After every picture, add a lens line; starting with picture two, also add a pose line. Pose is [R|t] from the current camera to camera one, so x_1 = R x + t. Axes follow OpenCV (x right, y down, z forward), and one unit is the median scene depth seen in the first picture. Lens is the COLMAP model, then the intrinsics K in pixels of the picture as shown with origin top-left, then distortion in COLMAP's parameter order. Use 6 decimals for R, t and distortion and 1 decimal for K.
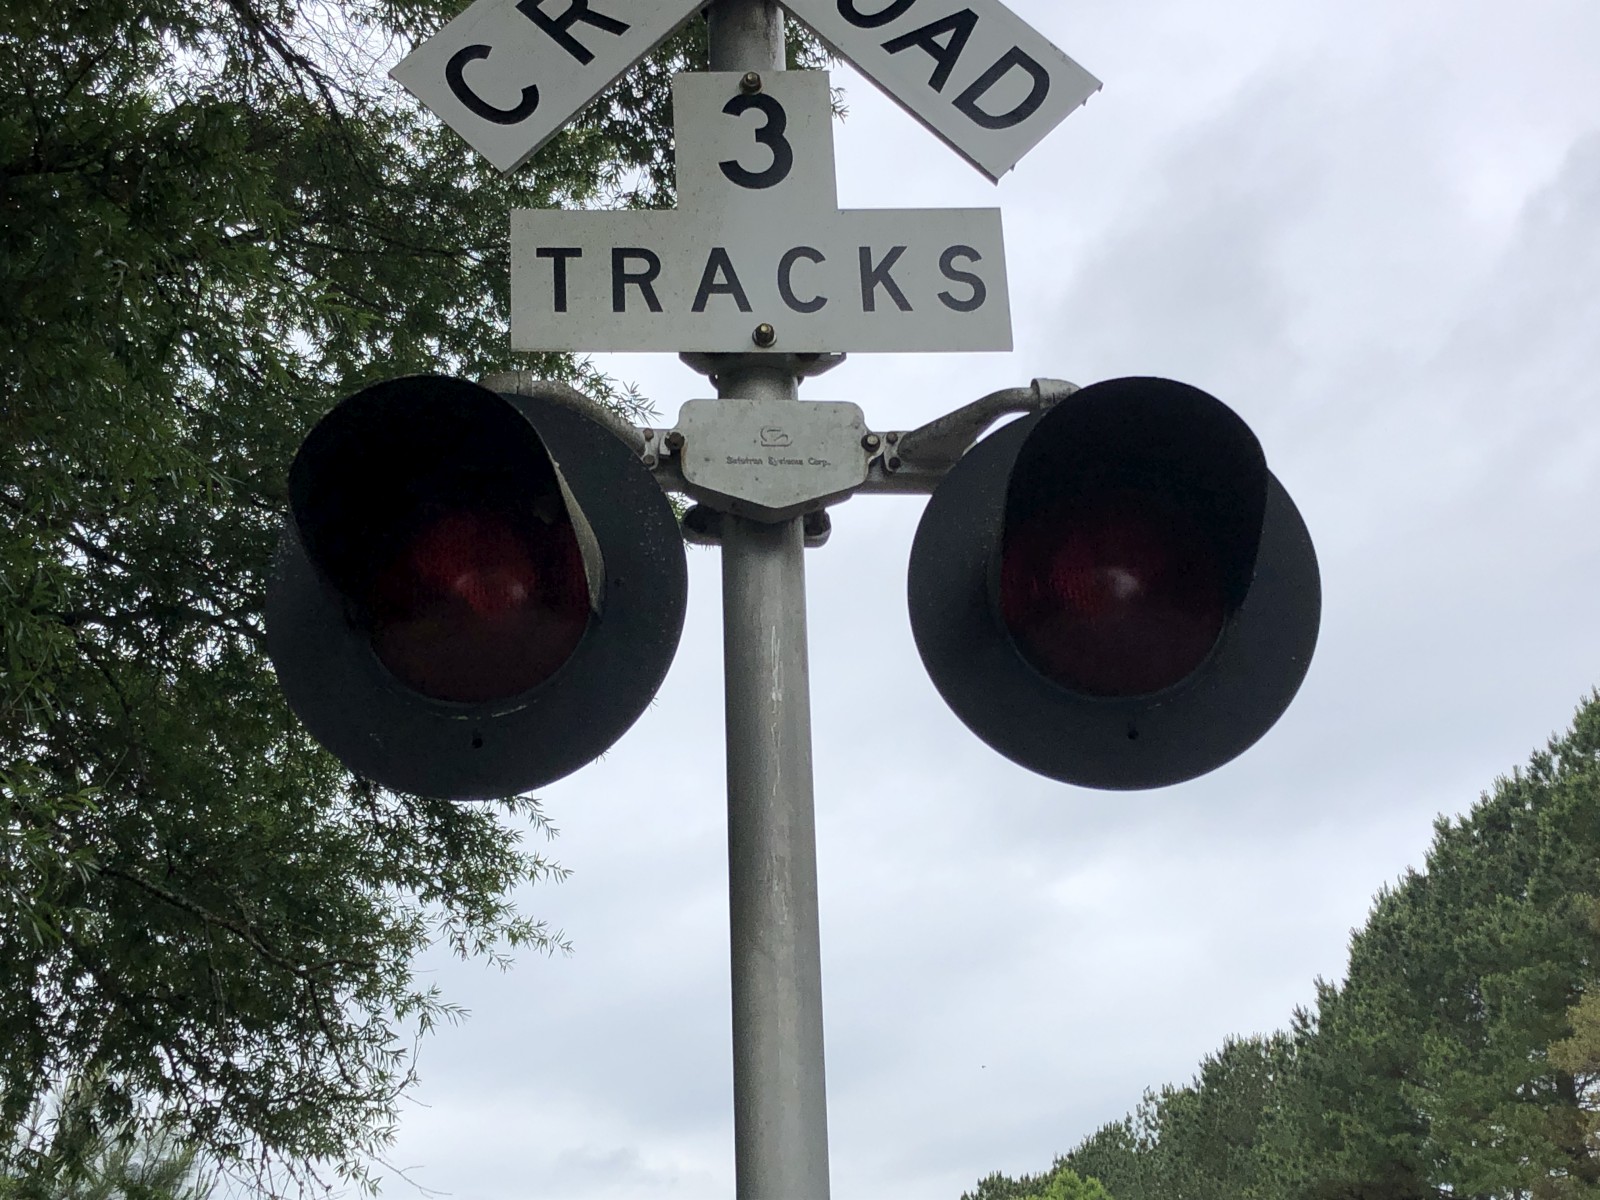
lens RADIAL K [[2166.2, 0, 778.6], [0, 2166.2, 594.2], [0, 0, 1]] dist [0.243488, -0.742509]
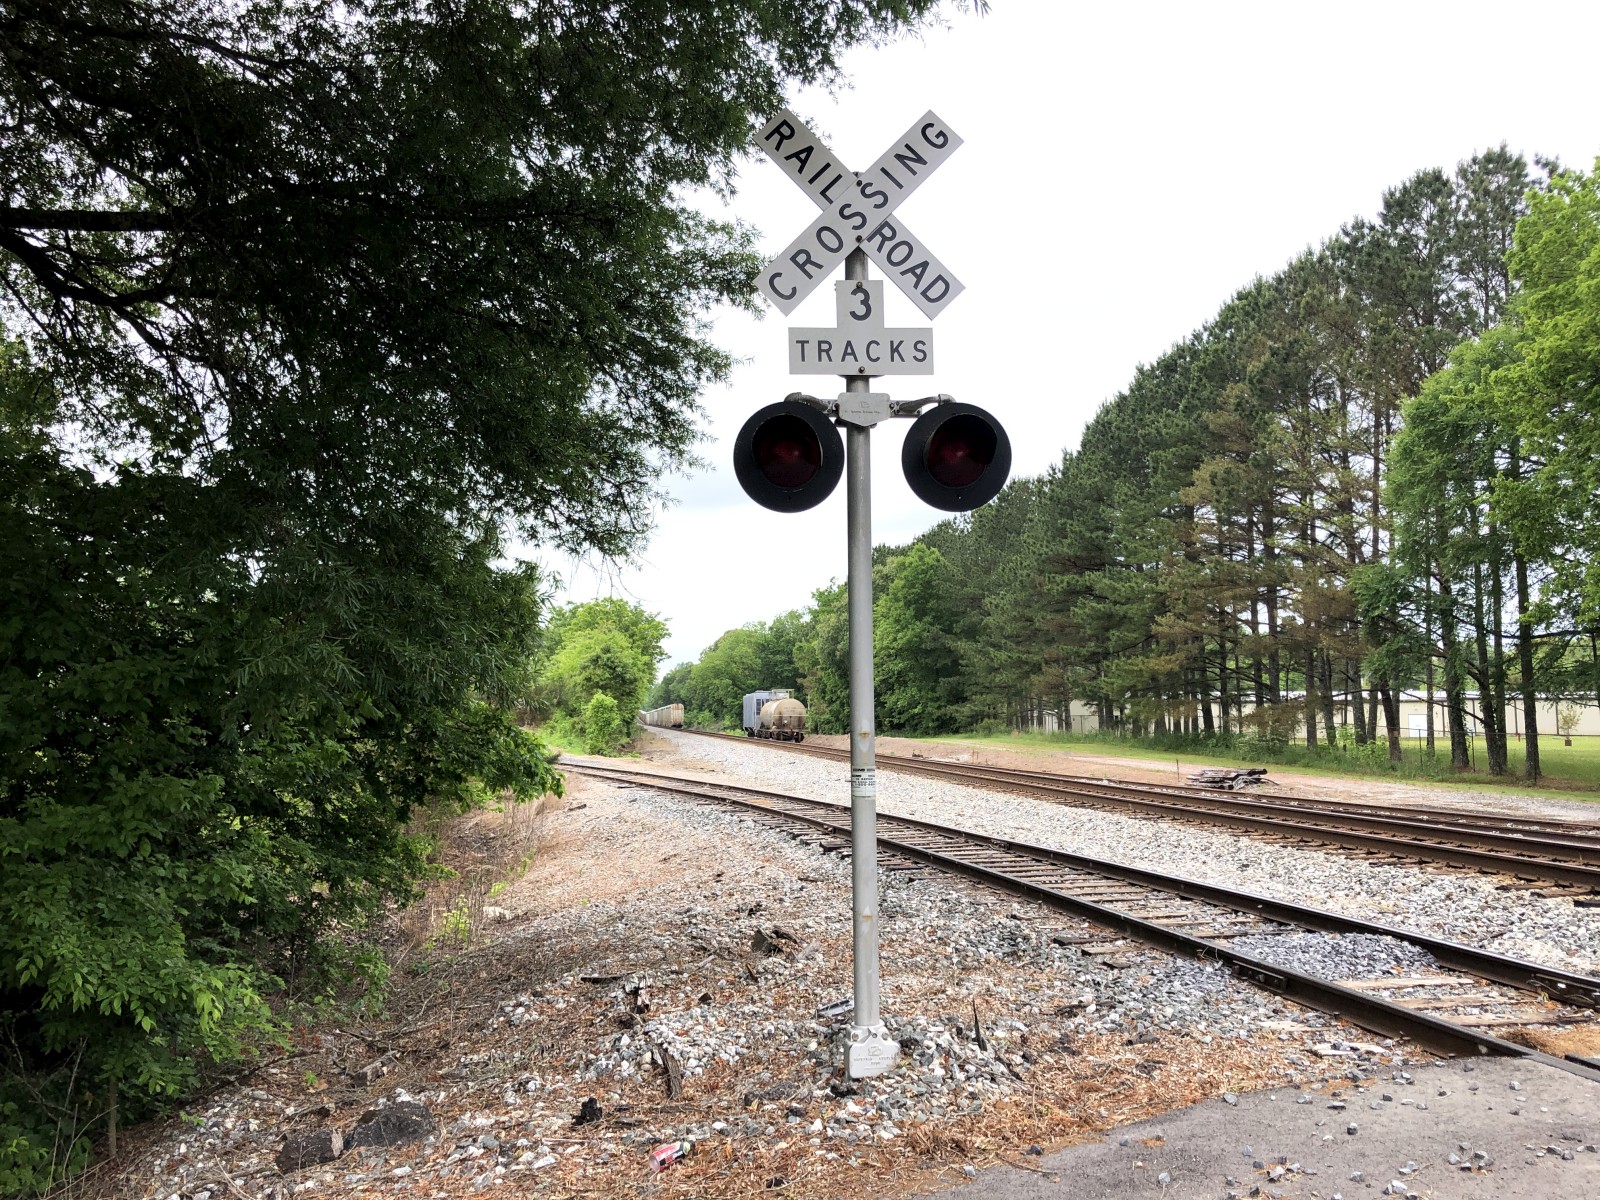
lens RADIAL K [[1280.1, 0, 756.6], [0, 1280.1, 561.1], [0, 0, 1]] dist [-0.003965, 0.061624]
pose [[0.999455, 0.033015, 0.000540, -0.050568], [-0.031892, 0.960979, 0.274777, -0.116917], [0.008553, -0.274645, 0.961508, -0.316671]]
